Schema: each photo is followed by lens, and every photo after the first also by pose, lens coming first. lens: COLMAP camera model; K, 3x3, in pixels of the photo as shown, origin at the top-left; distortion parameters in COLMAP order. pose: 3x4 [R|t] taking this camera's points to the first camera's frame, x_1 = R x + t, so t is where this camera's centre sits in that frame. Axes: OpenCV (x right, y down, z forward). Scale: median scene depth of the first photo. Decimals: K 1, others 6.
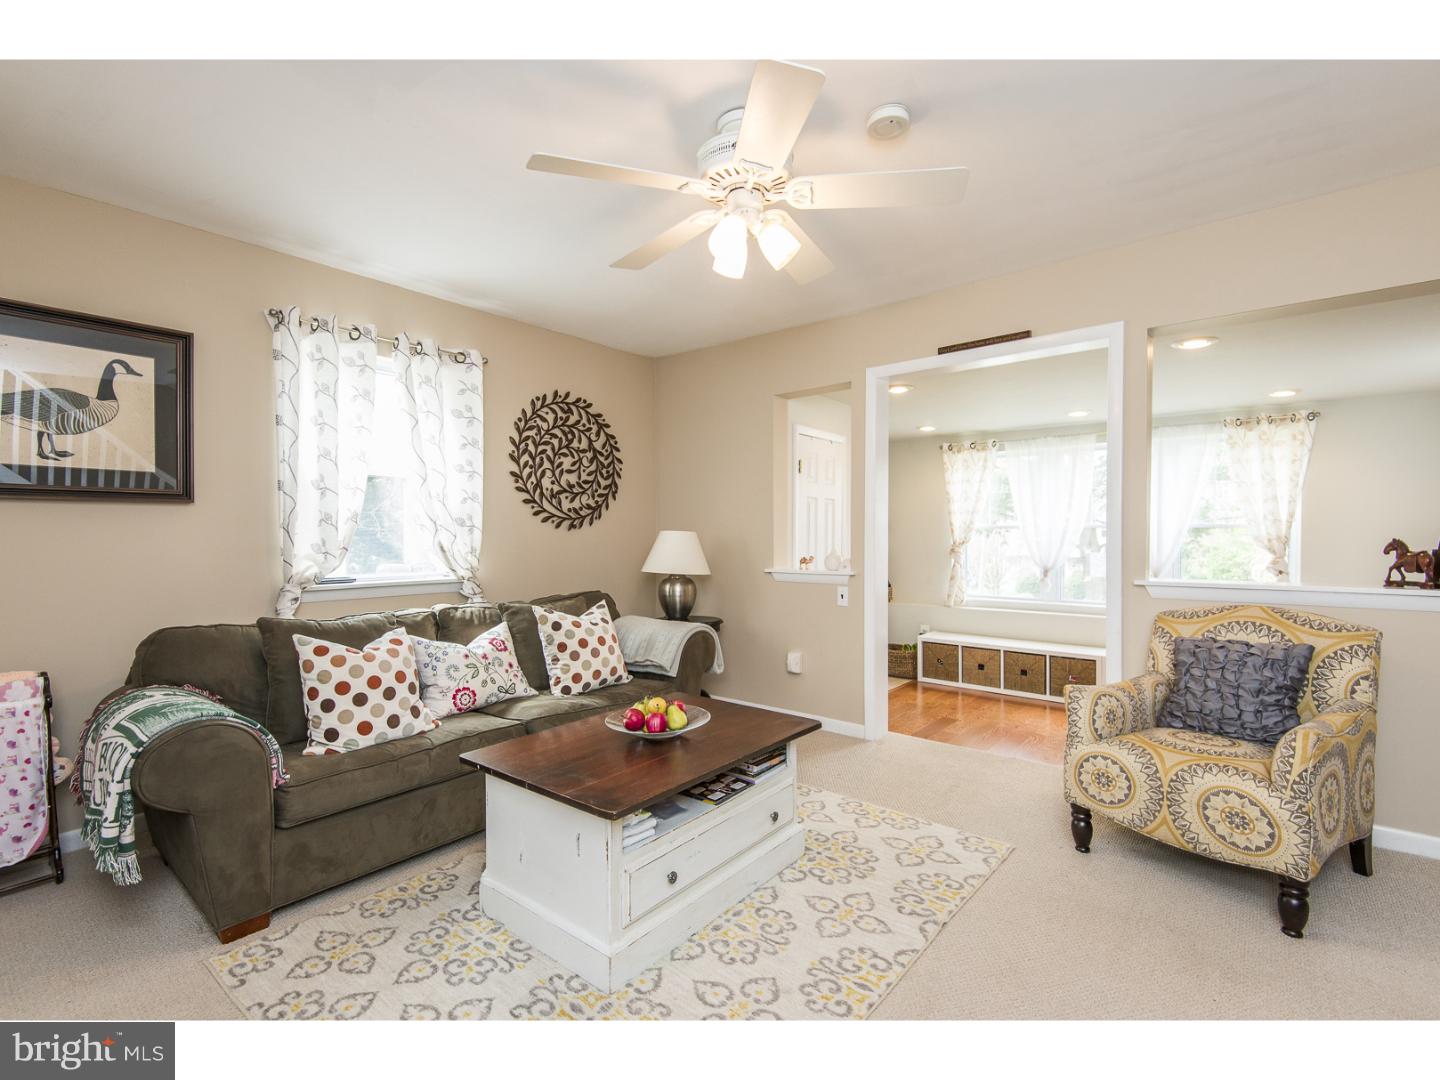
lens RADIAL K [[658.7, 0, 723.1], [0, 658.7, 548.7], [0, 0, 1]] dist [0.022211, -0.004078]
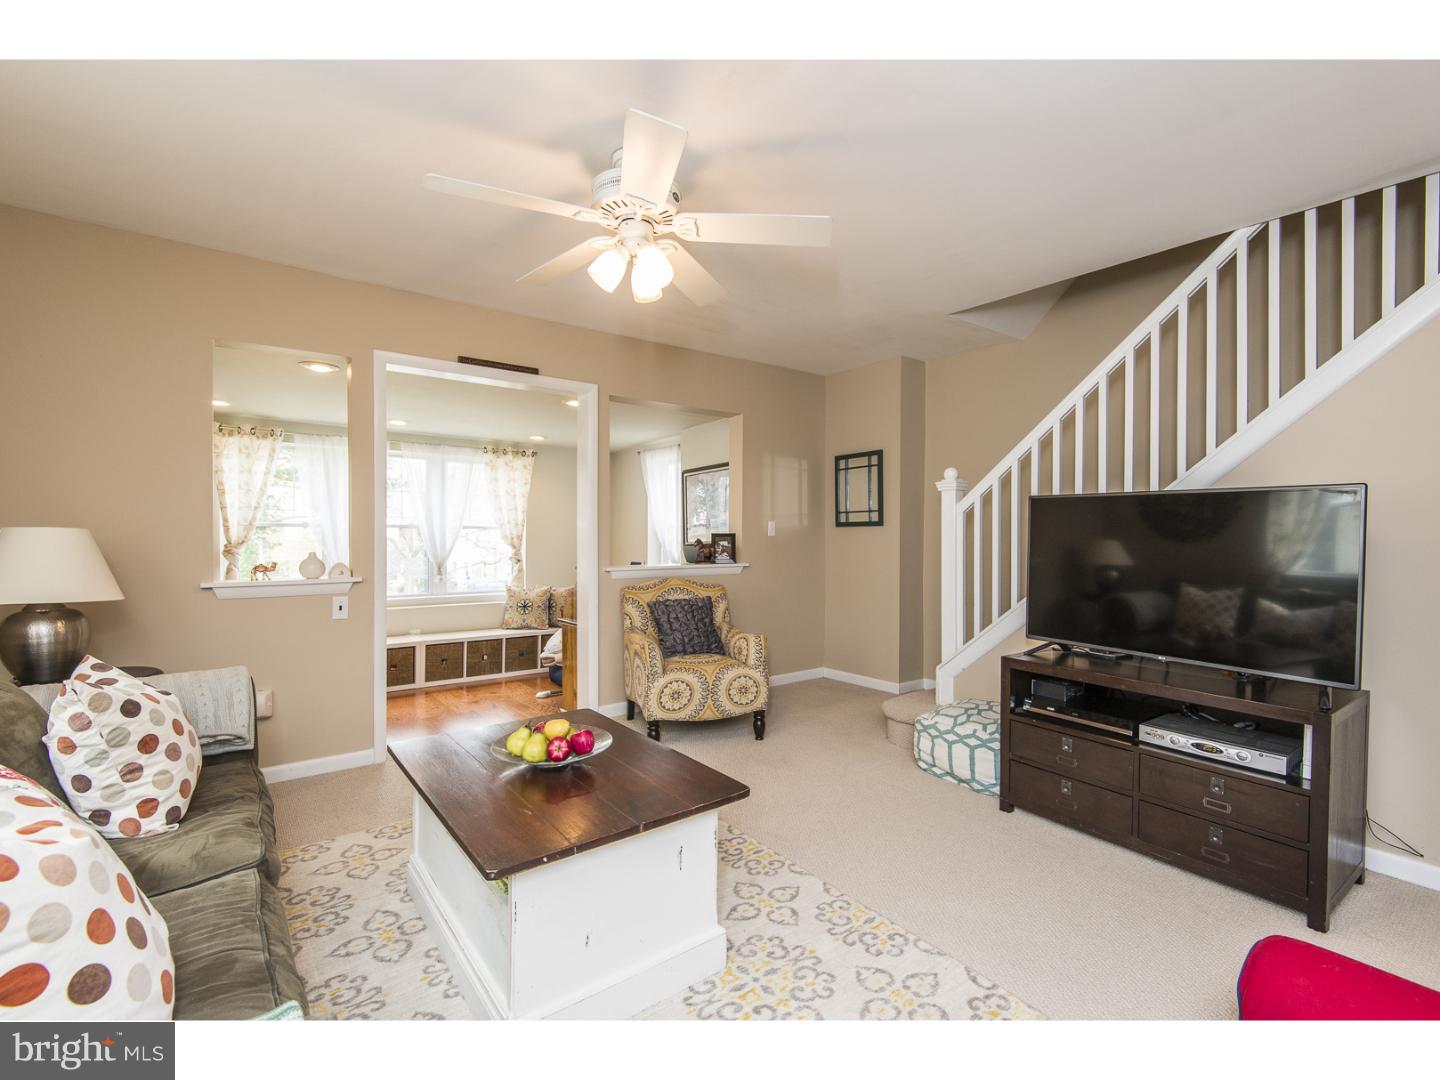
lens RADIAL K [[658.7, 0, 725.8], [0, 658.7, 534.4], [0, 0, 1]] dist [0.022211, -0.004078]
pose [[0.224100, 0.001398, 0.974565, -0.513531], [0.014585, 0.999882, -0.004788, -0.010058], [-0.974457, 0.015287, 0.224053, 0.311483]]
